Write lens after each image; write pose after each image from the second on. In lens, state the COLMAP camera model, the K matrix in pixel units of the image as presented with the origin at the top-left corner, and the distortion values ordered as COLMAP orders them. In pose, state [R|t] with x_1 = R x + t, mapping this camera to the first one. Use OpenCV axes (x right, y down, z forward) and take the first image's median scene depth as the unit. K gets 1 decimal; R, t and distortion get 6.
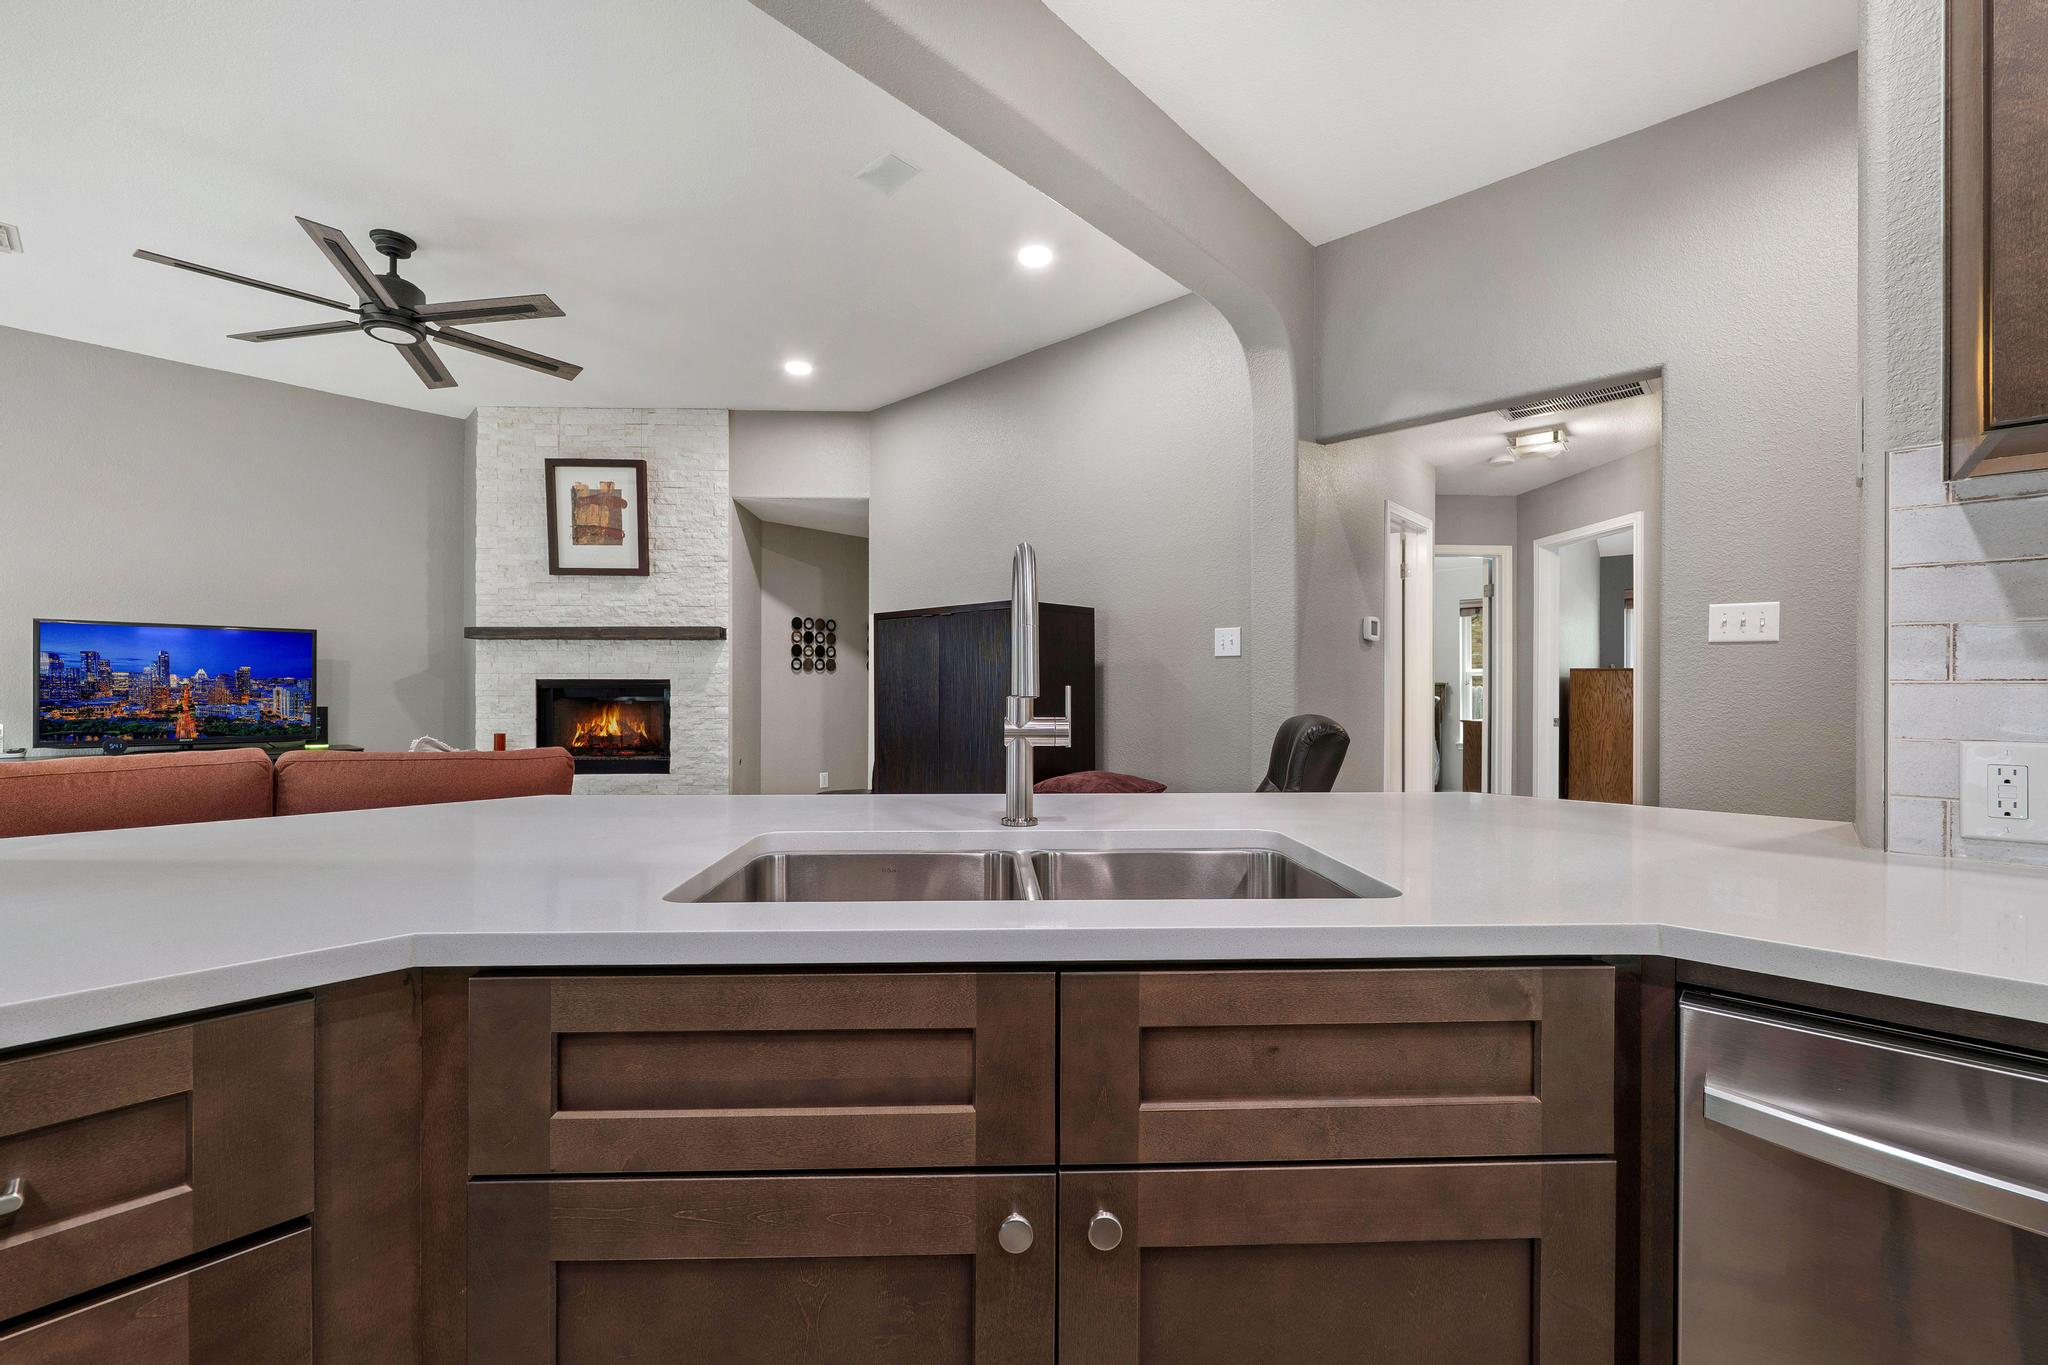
lens RADIAL K [[822.2, 0, 1014.9], [0, 822.2, 688.2], [0, 0, 1]] dist [-0.005045, -0.000342]
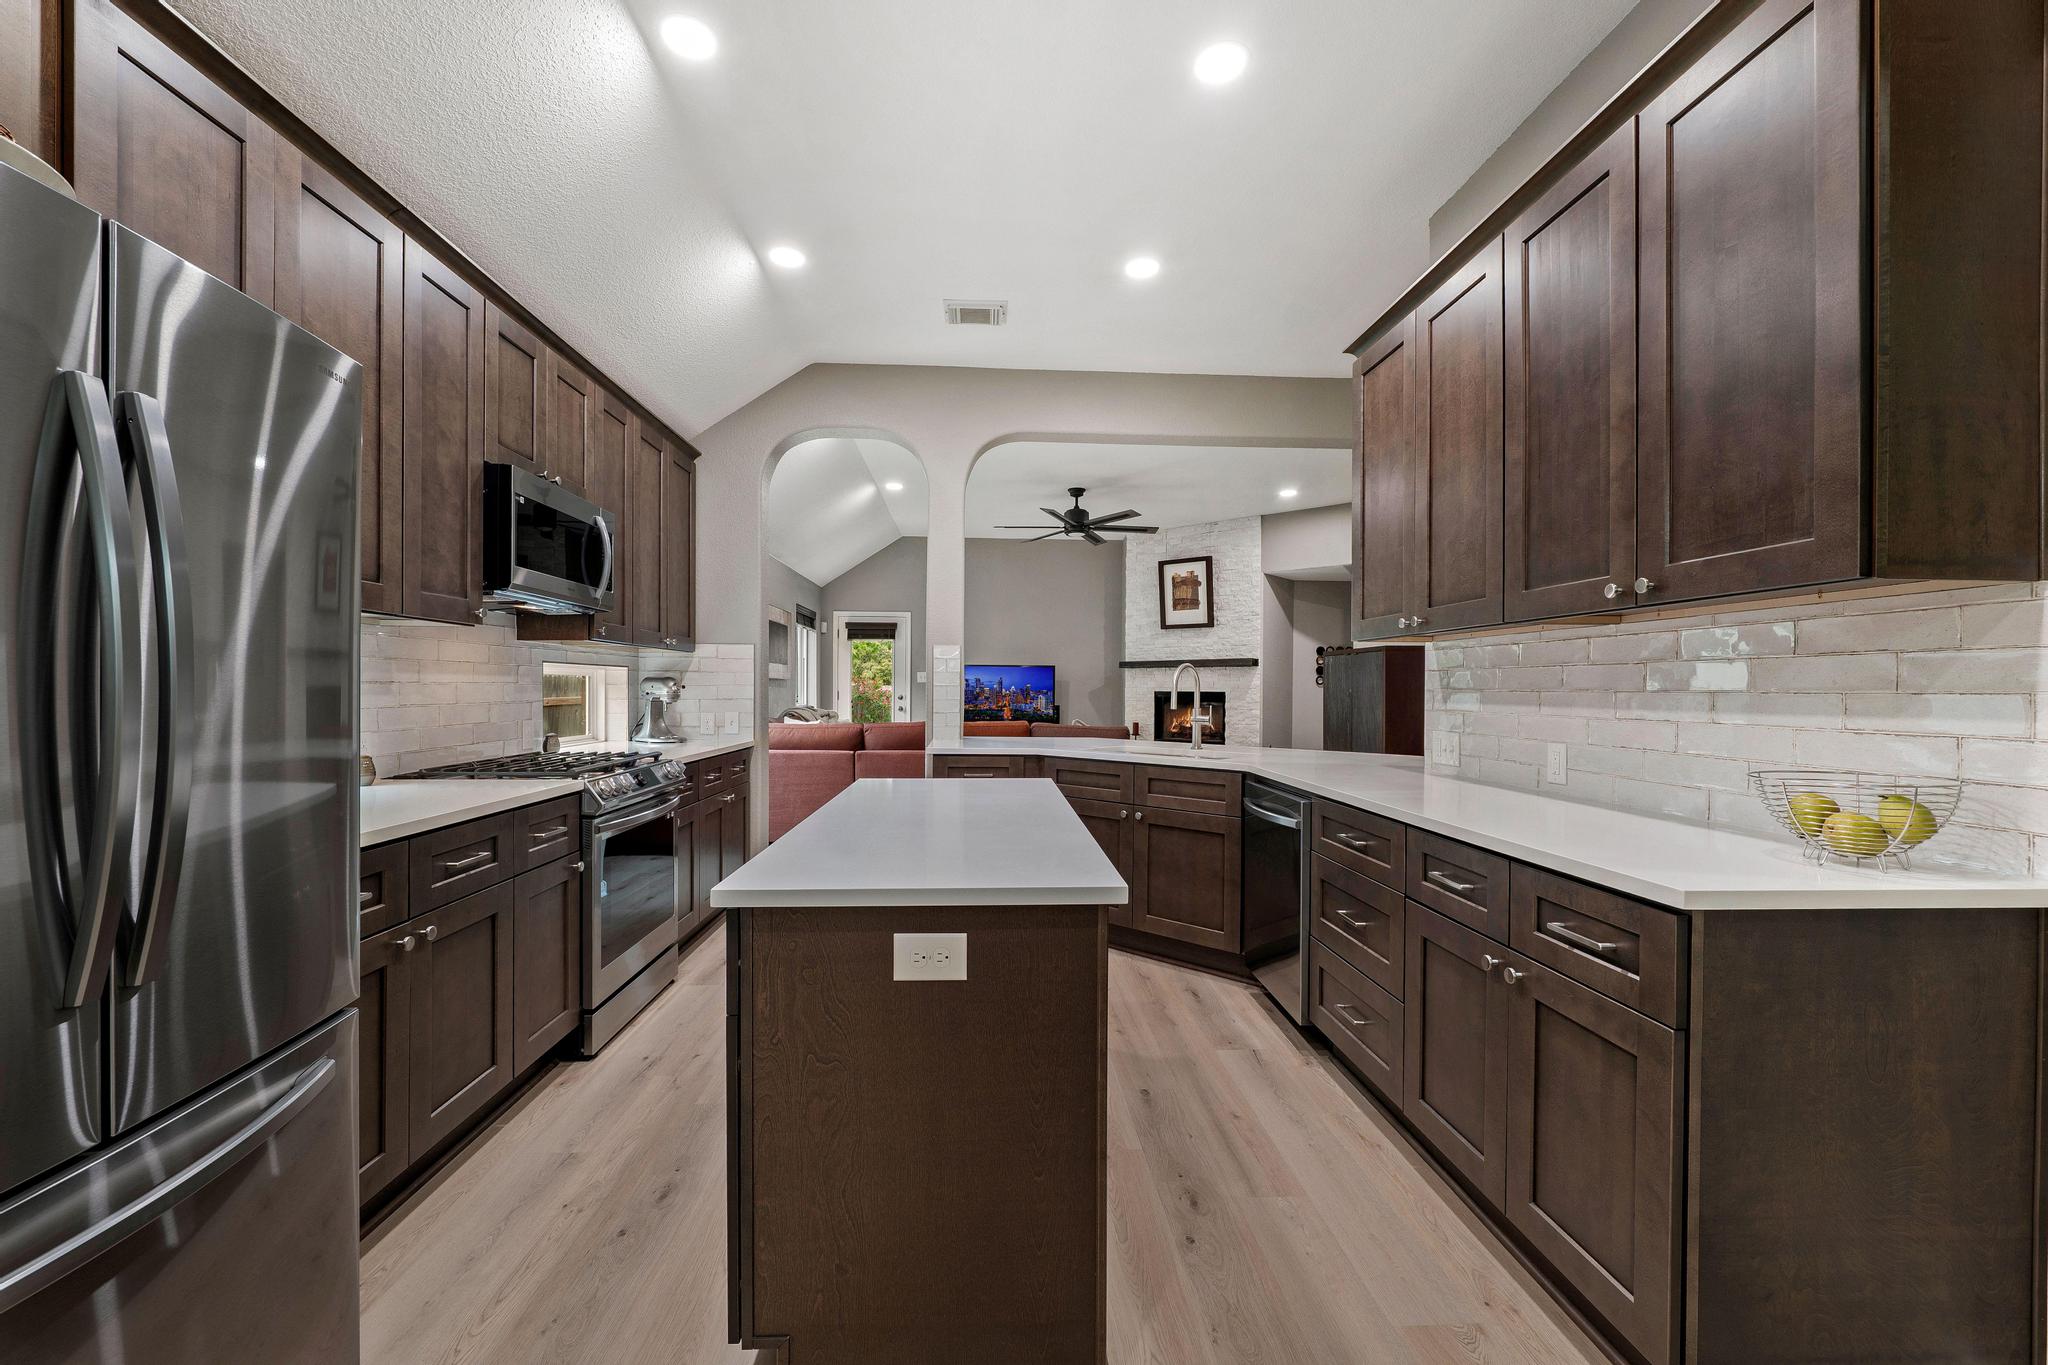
lens RADIAL K [[822.2, 0, 1014.9], [0, 822.2, 688.2], [0, 0, 1]] dist [-0.005045, -0.000342]
pose [[0.713363, 0.007108, -0.700759, 0.402090], [-0.005742, 0.999974, 0.004297, -0.022756], [0.700772, 0.000958, 0.713385, -0.413591]]
